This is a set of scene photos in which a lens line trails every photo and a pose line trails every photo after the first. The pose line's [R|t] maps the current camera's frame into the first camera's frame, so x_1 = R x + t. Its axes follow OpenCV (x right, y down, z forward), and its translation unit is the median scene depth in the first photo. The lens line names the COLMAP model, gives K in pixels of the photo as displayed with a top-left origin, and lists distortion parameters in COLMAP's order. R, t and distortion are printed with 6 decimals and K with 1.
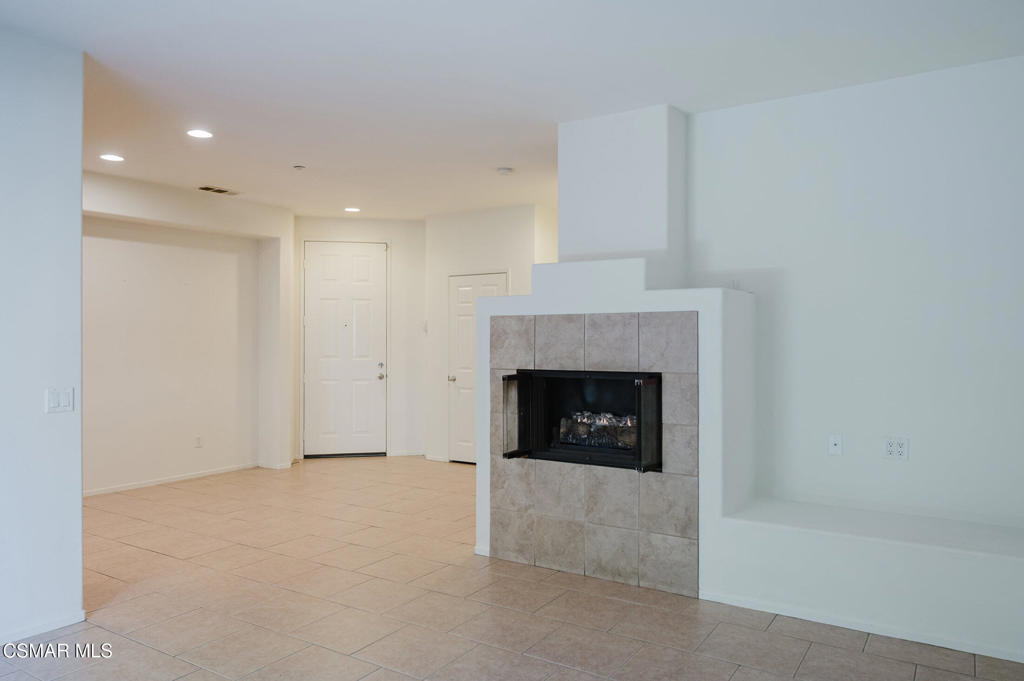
lens RADIAL K [[711.9, 0, 503.6], [0, 711.9, 335.4], [0, 0, 1]] dist [0.010877, 0.000538]
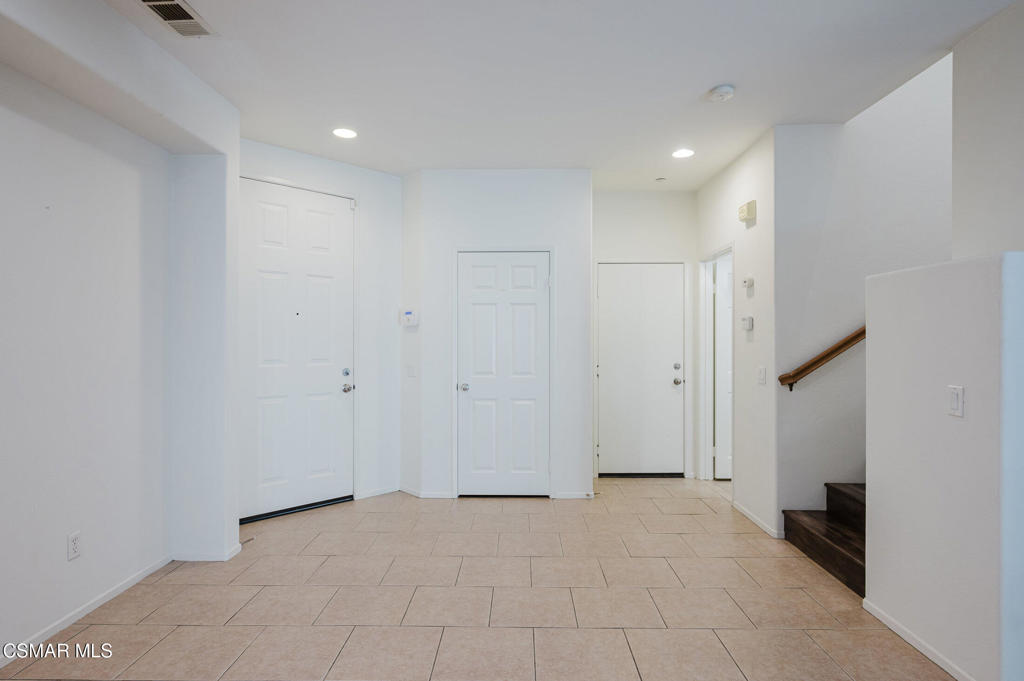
lens RADIAL K [[539.5, 0, 518.6], [0, 539.5, 344.7], [0, 0, 1]] dist [-0.003566, -0.002120]
pose [[0.841212, -0.001535, 0.540703, -0.634240], [-0.004440, 0.999943, 0.009747, 0.017836], [-0.540687, -0.010600, 0.841157, 0.926098]]
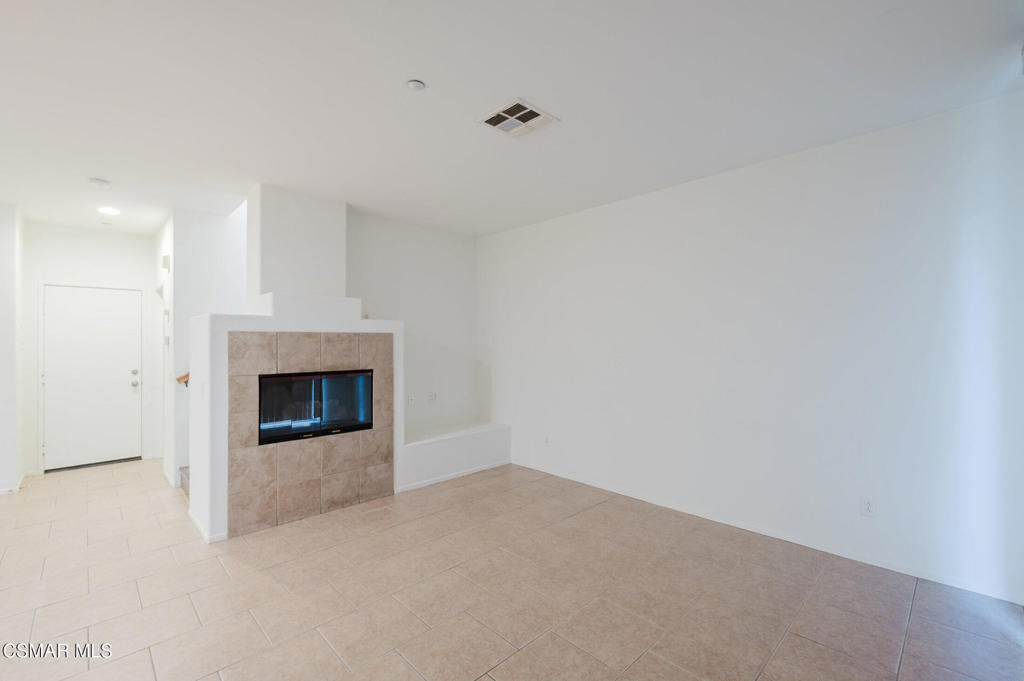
lens RADIAL K [[444.0, 0, 512.0], [0, 444.0, 337.1], [0, 0, 1]] dist [-0.002609, 0.001059]
pose [[0.225488, 0.011869, 0.974174, -0.664194], [-0.001151, 0.999928, -0.011916, -0.009984], [-0.974245, 0.001566, 0.225486, 0.411642]]
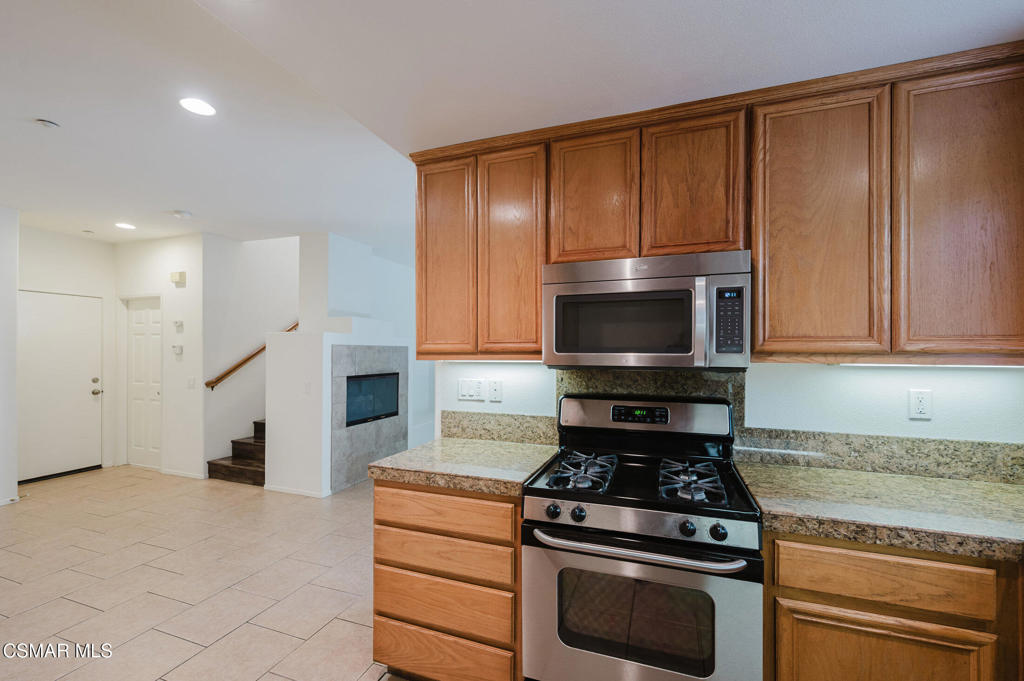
lens RADIAL K [[444.0, 0, 511.4], [0, 444.0, 347.4], [0, 0, 1]] dist [-0.002609, 0.001059]
pose [[-0.212135, 0.006934, 0.977216, -1.162660], [-0.010409, 0.999902, -0.009355, -0.016841], [-0.977185, -0.012157, -0.212042, 0.874806]]
